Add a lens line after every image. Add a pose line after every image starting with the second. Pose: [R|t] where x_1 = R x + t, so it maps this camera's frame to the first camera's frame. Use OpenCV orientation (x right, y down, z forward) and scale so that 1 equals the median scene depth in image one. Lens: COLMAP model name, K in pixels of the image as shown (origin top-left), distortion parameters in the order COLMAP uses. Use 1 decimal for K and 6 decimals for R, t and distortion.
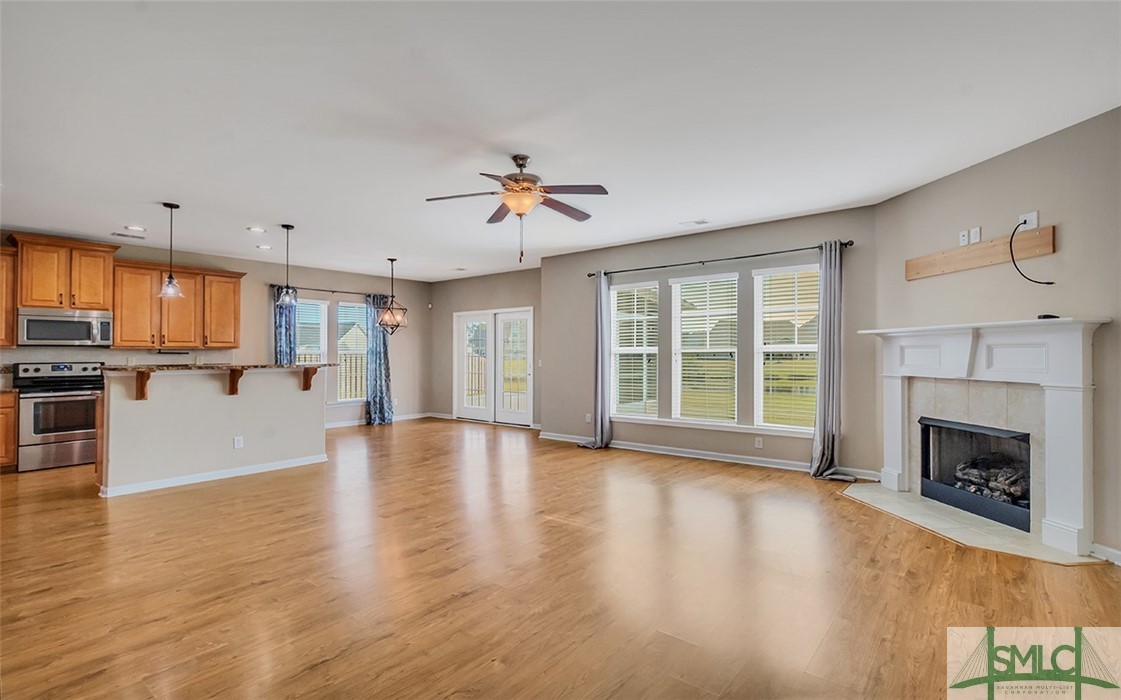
lens RADIAL K [[523.2, 0, 567.5], [0, 523.2, 338.1], [0, 0, 1]] dist [-0.000075, 0.000394]
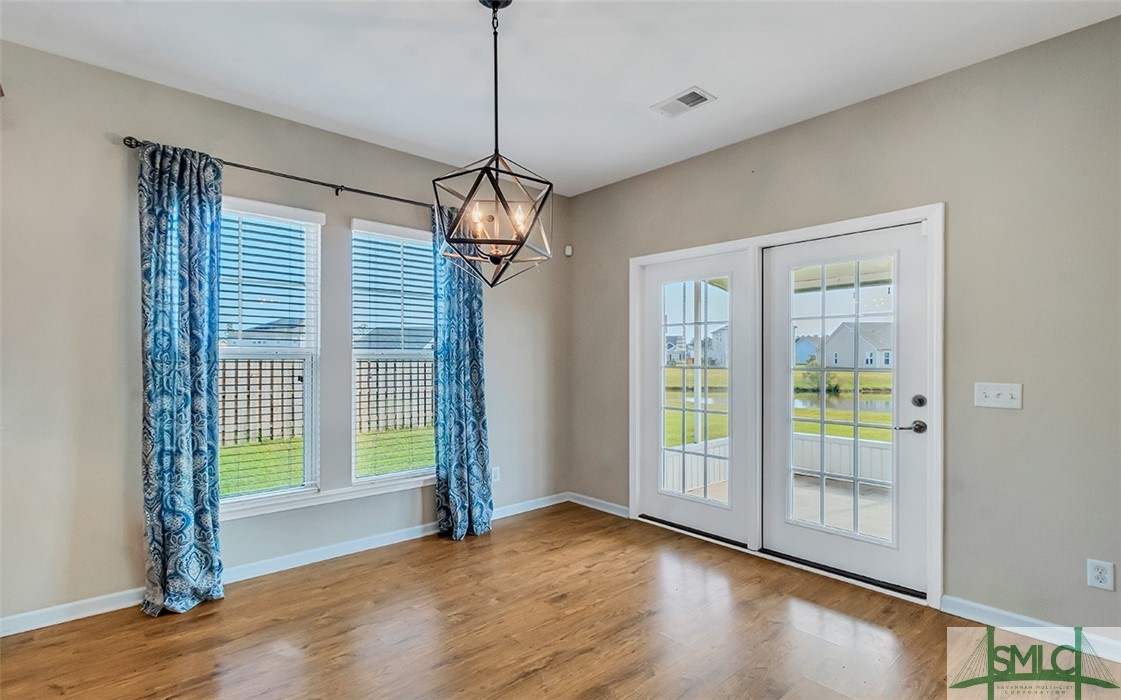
lens RADIAL K [[535.9, 0, 560.6], [0, 535.9, 348.1], [0, 0, 1]] dist [-0.001995, -0.000670]
pose [[0.984010, 0.001889, -0.178101, -0.211270], [-0.000529, 0.999970, 0.007684, 0.018541], [0.178110, -0.007467, 0.983982, 0.612668]]
